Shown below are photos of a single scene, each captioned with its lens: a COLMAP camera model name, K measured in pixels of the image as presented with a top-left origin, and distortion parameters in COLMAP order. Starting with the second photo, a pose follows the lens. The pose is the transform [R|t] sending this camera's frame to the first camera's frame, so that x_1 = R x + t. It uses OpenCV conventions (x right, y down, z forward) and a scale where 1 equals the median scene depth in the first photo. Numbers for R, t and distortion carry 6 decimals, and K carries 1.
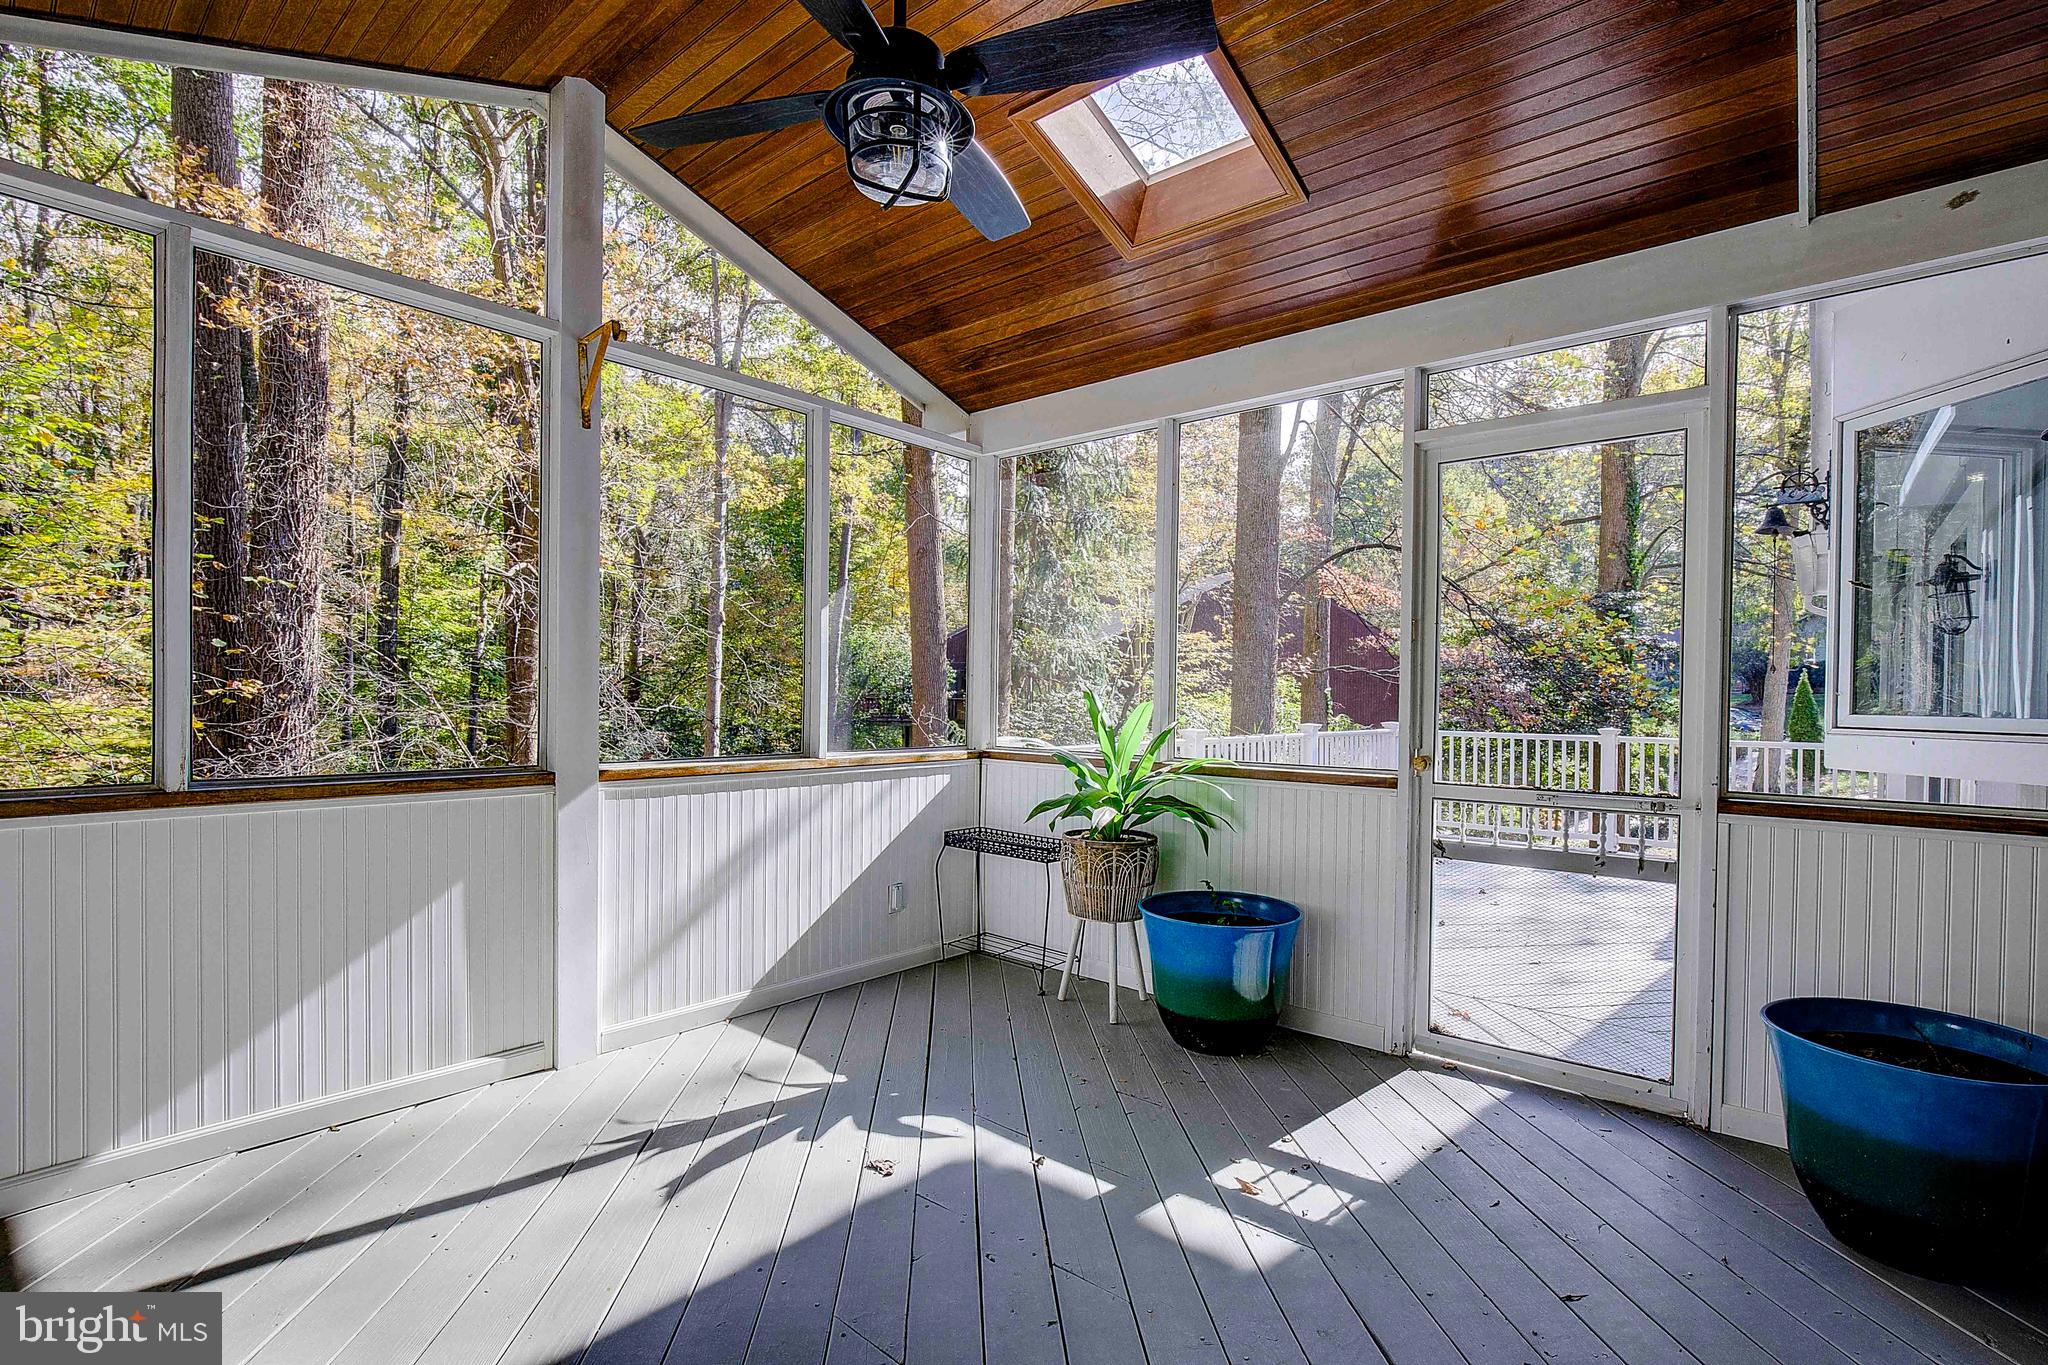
lens RADIAL K [[942.3, 0, 1030.3], [0, 942.3, 689.6], [0, 0, 1]] dist [-0.032132, 0.004417]
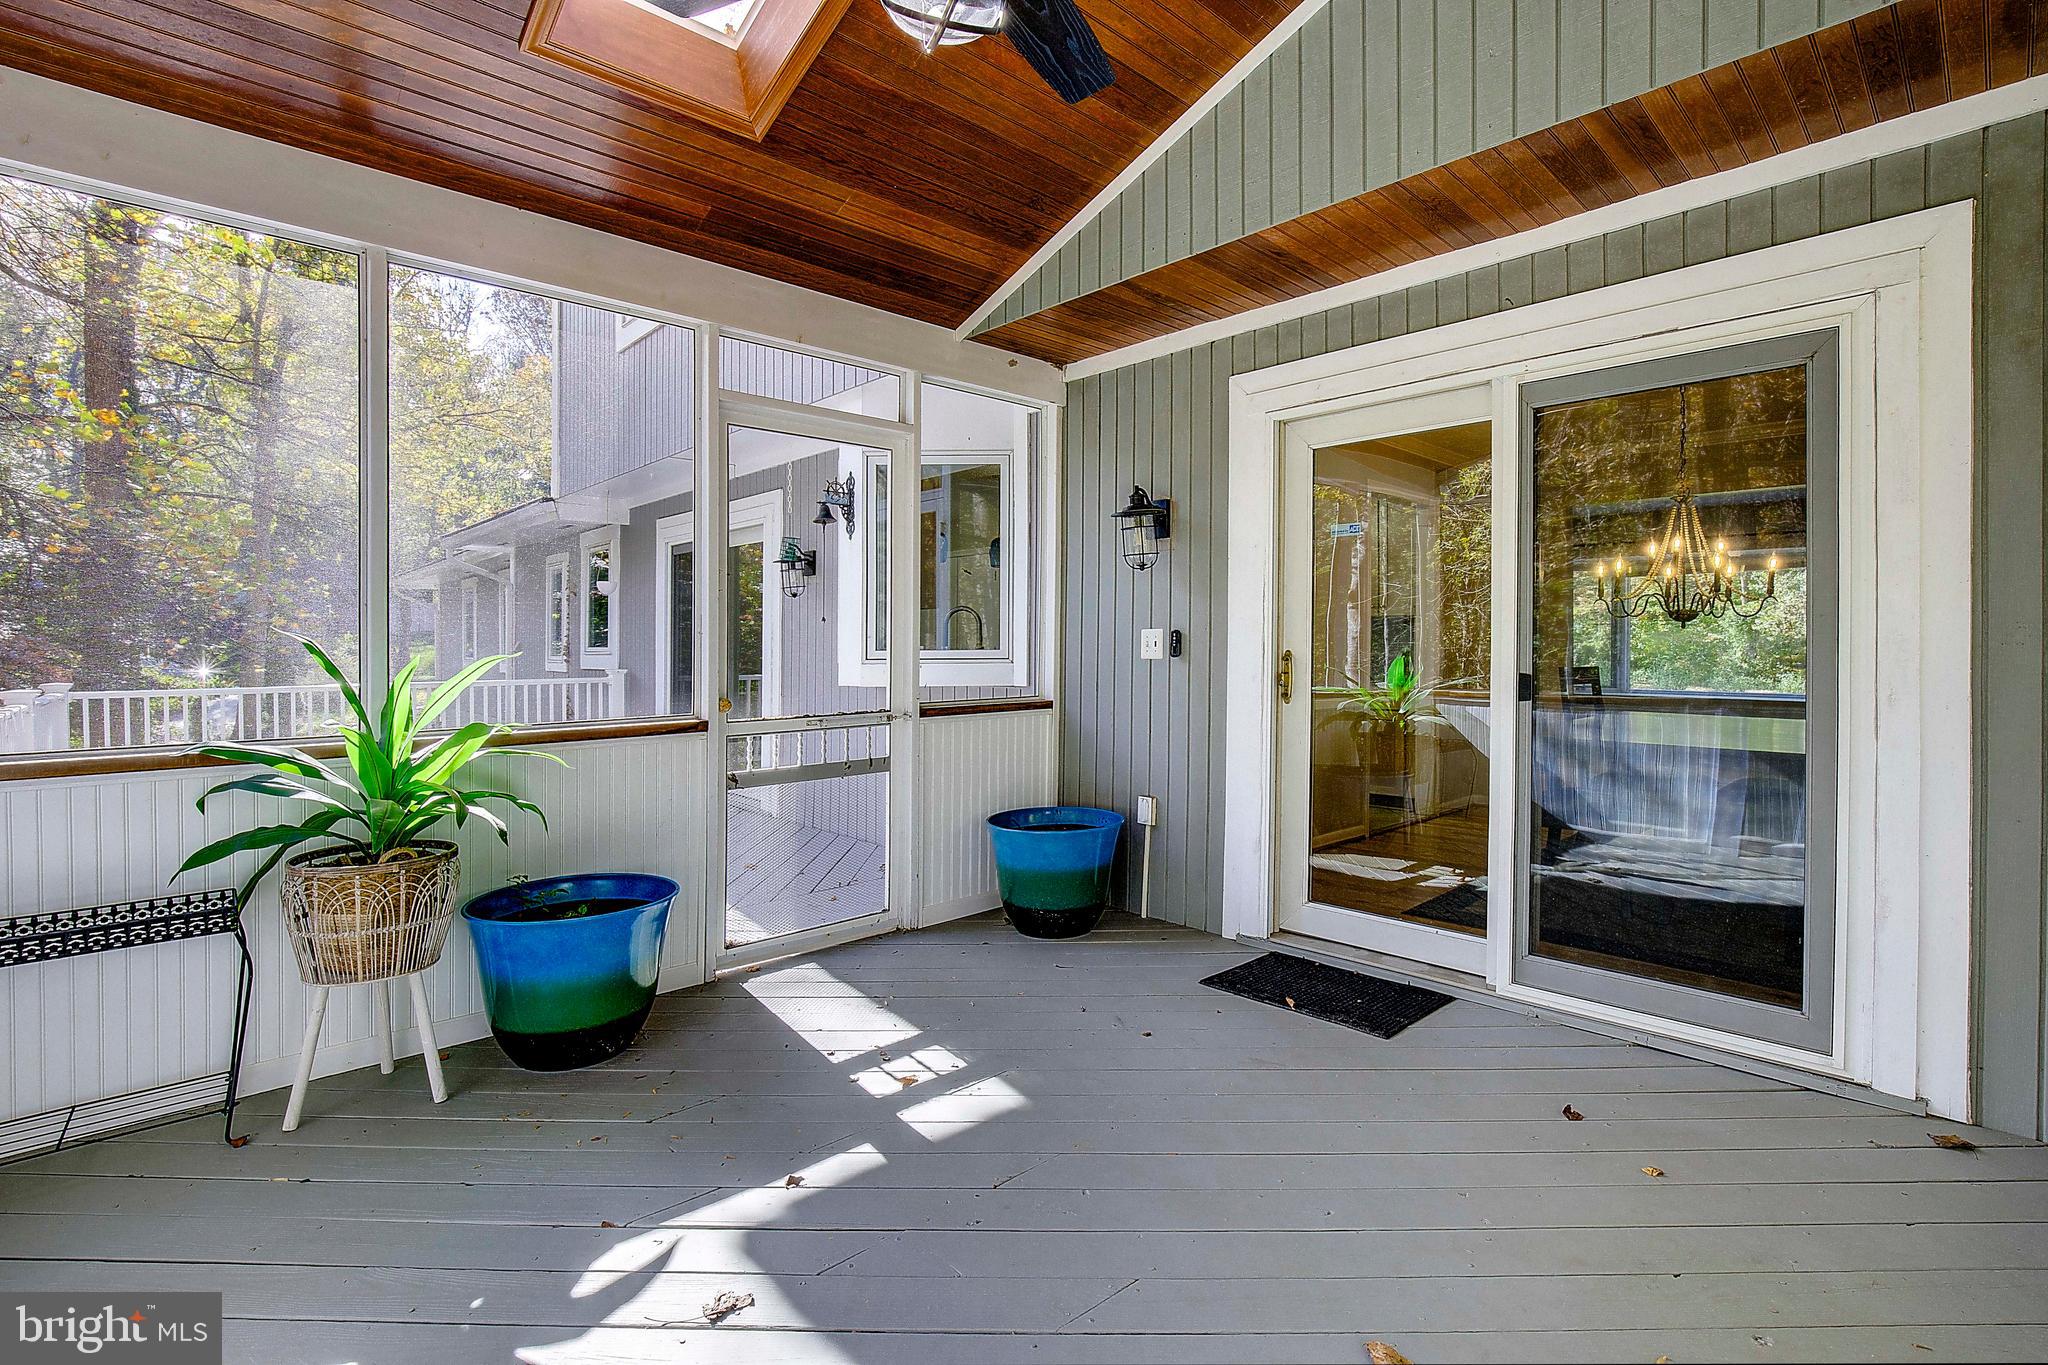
lens RADIAL K [[942.3, 0, 1030.8], [0, 942.3, 690.5], [0, 0, 1]] dist [-0.032132, 0.004417]
pose [[0.129346, -0.059042, 0.989840, -0.718352], [-0.001696, 0.998211, 0.059763, -0.002106], [-0.991598, -0.009409, 0.129014, 0.610666]]
